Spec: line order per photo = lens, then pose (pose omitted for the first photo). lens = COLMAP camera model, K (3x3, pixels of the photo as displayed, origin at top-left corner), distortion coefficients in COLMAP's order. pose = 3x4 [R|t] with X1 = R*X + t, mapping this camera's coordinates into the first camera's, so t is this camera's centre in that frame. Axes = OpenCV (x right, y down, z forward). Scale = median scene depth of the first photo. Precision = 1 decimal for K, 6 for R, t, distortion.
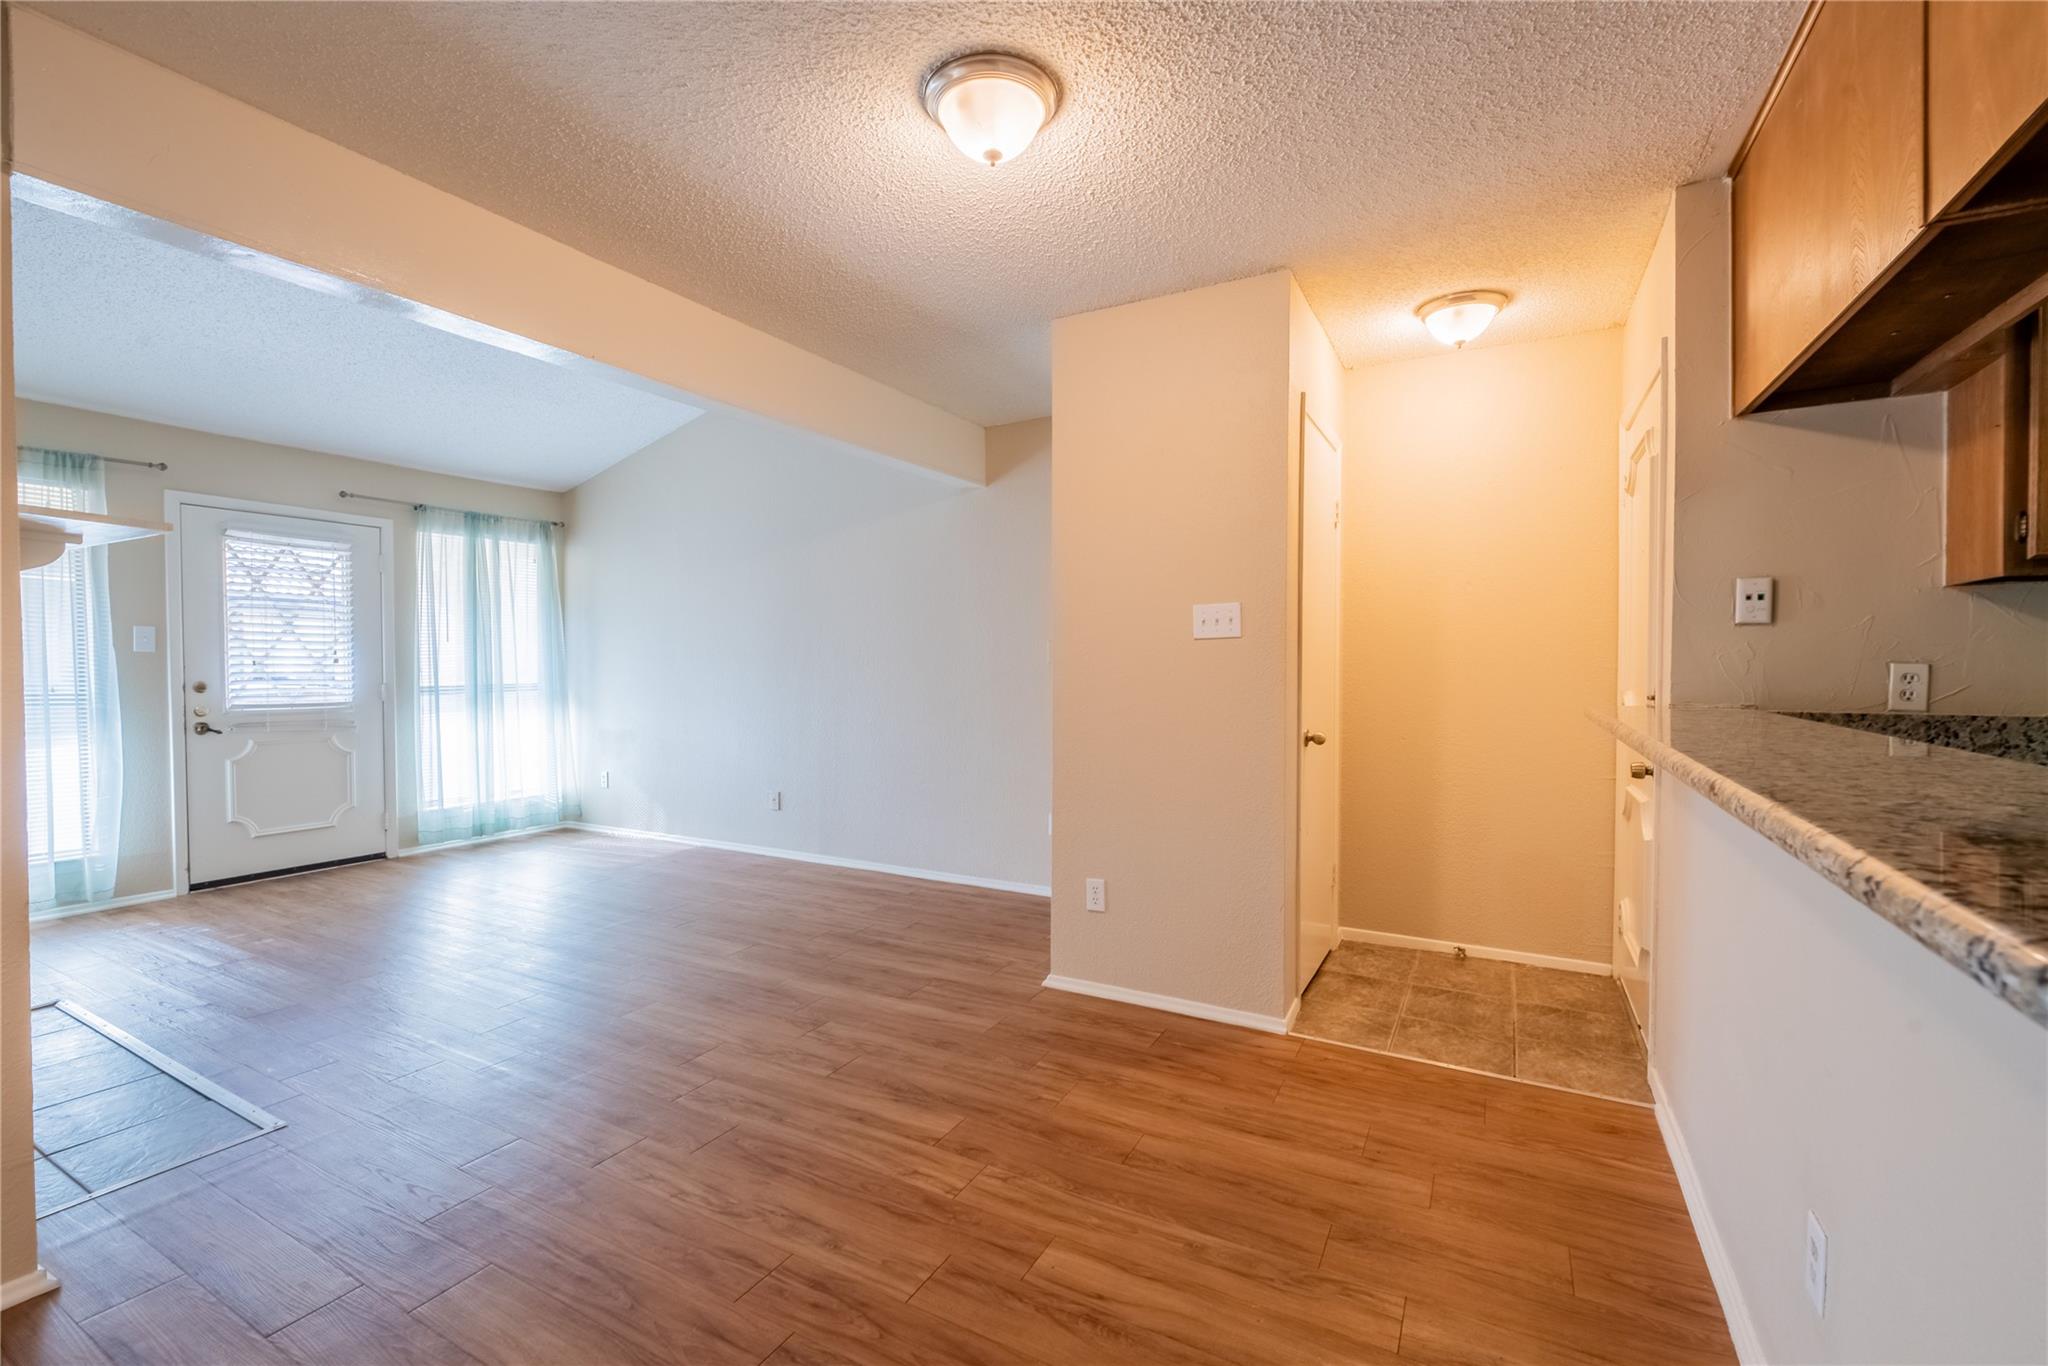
lens RADIAL K [[860.7, 0, 1033.4], [0, 860.7, 686.9], [0, 0, 1]] dist [-0.003978, -0.003018]
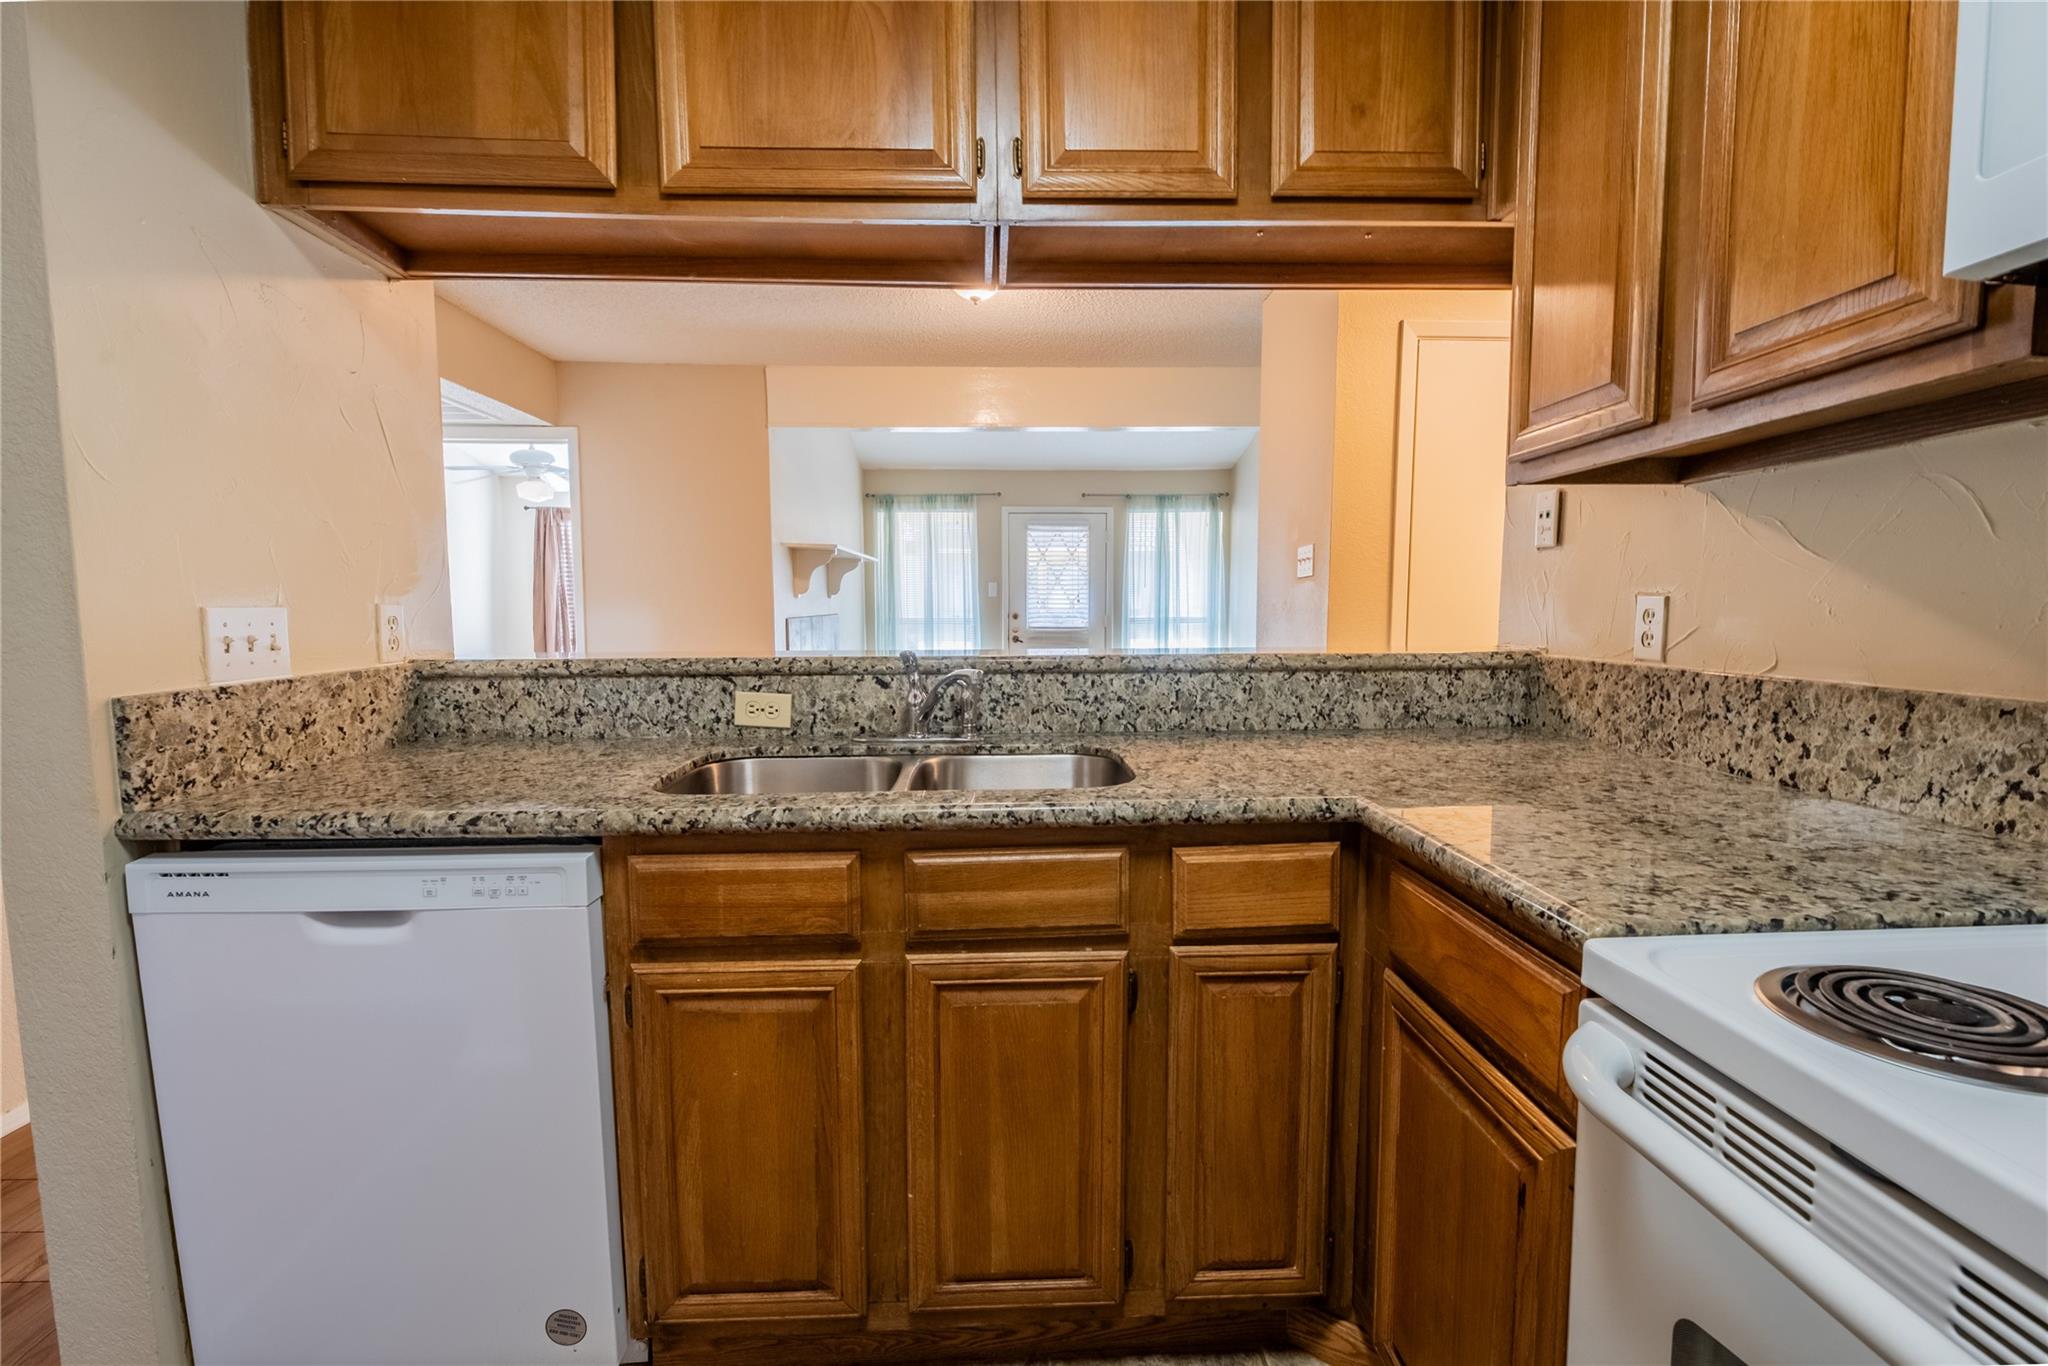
lens RADIAL K [[860.7, 0, 1014.9], [0, 860.7, 687.3], [0, 0, 1]] dist [-0.003978, -0.003018]
pose [[0.518366, 0.080431, -0.851368, 0.516434], [-0.018699, 0.996395, 0.082747, 0.000030], [0.854954, -0.026973, 0.518002, 0.057969]]
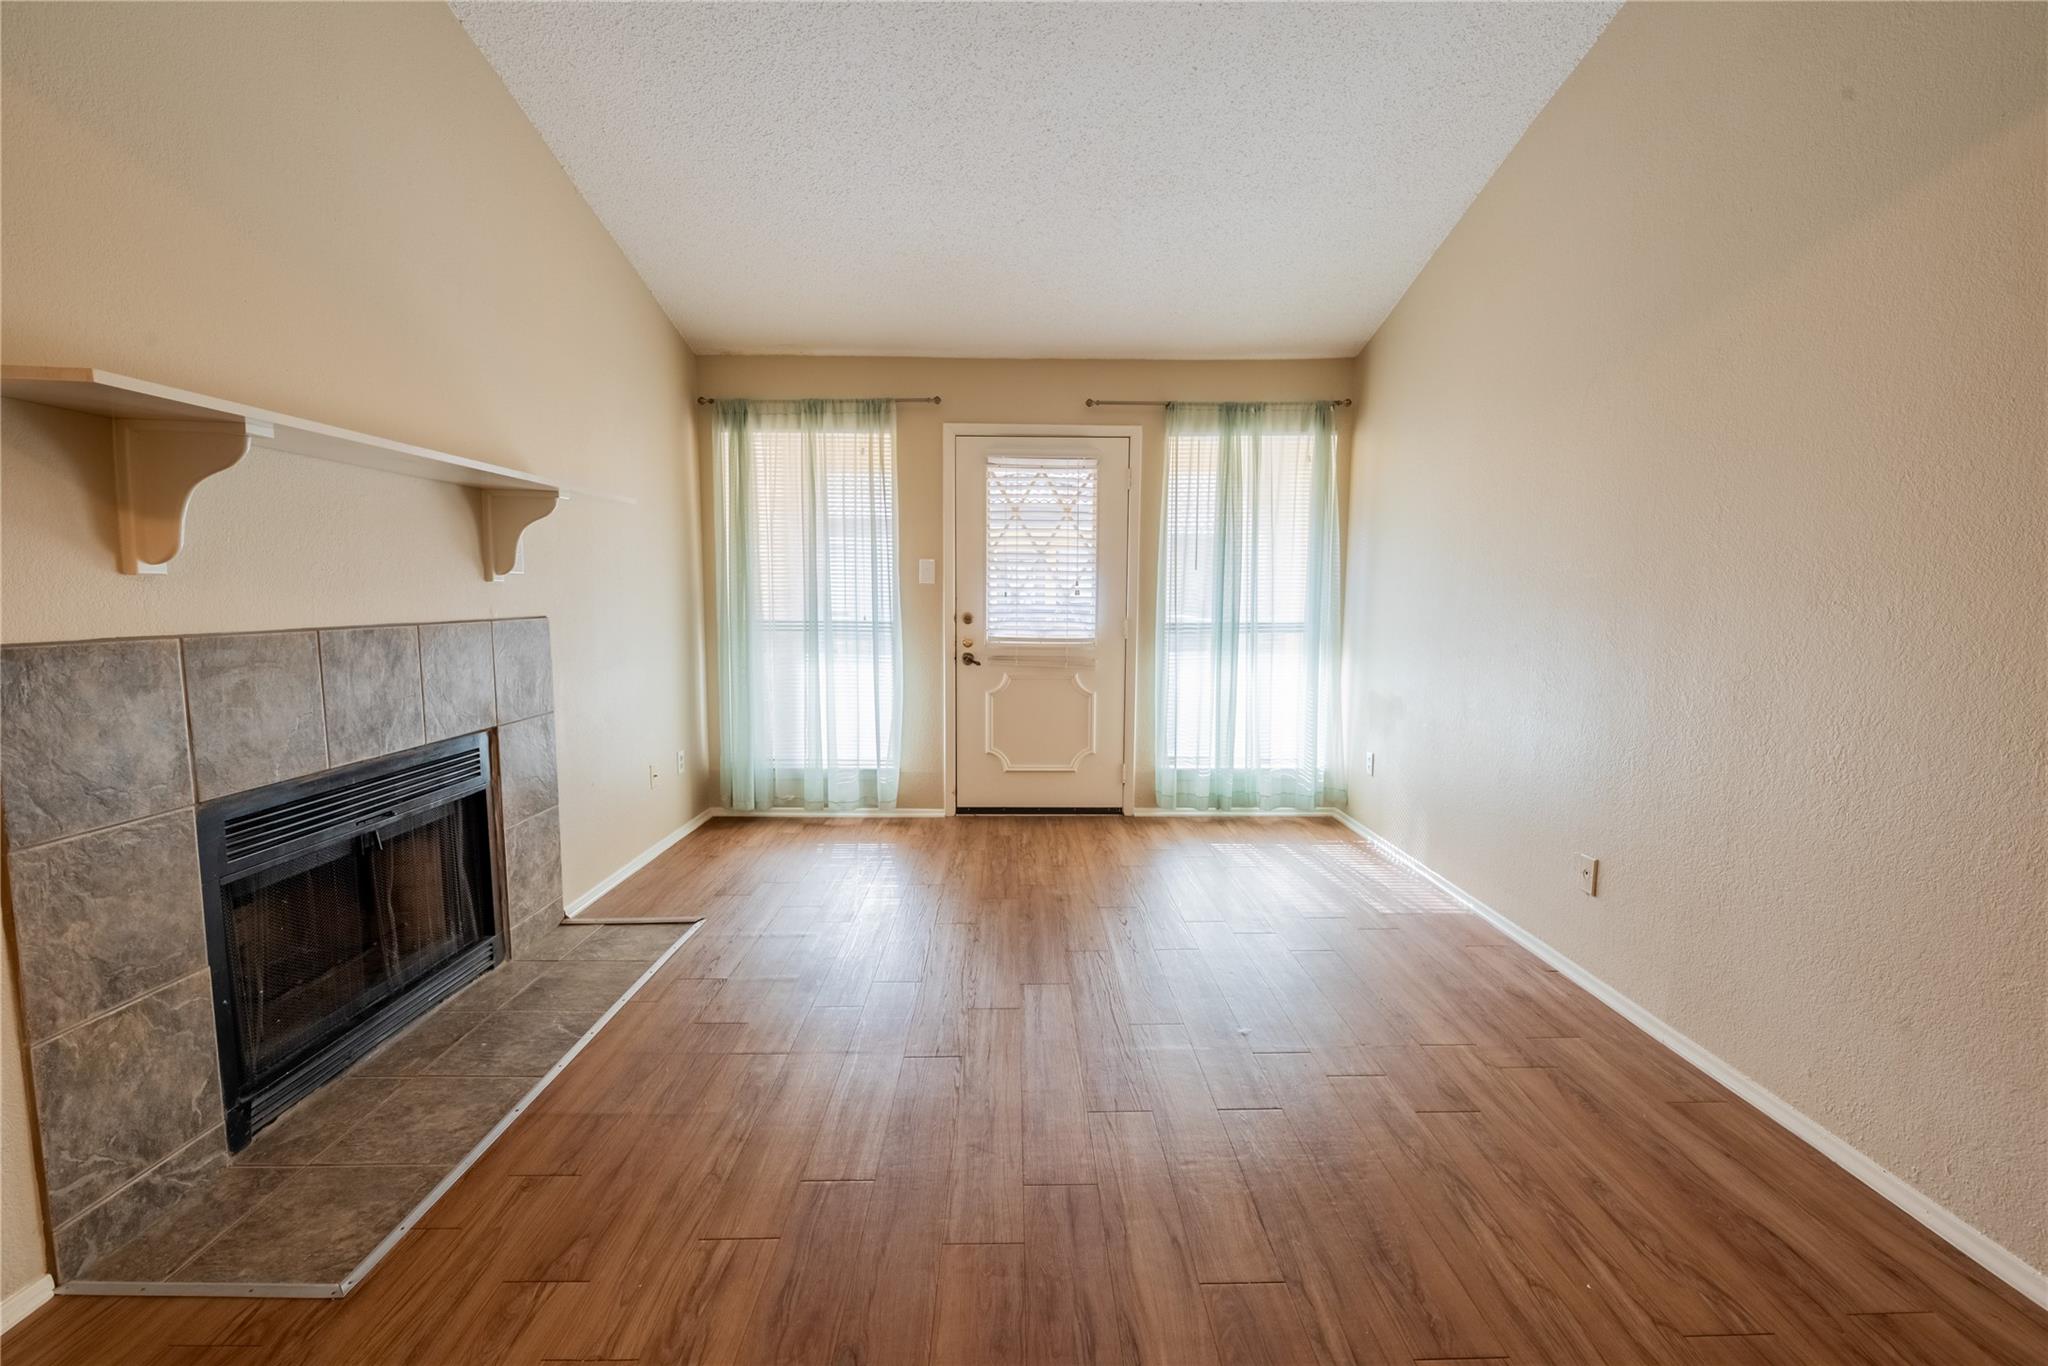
lens RADIAL K [[860.7, 0, 1026.5], [0, 860.7, 685.4], [0, 0, 1]] dist [-0.003978, -0.003018]
pose [[0.486238, 0.091312, -0.869042, -0.039911], [-0.027661, 0.995635, 0.089137, -0.012029], [0.873388, -0.019304, 0.486642, 0.511826]]
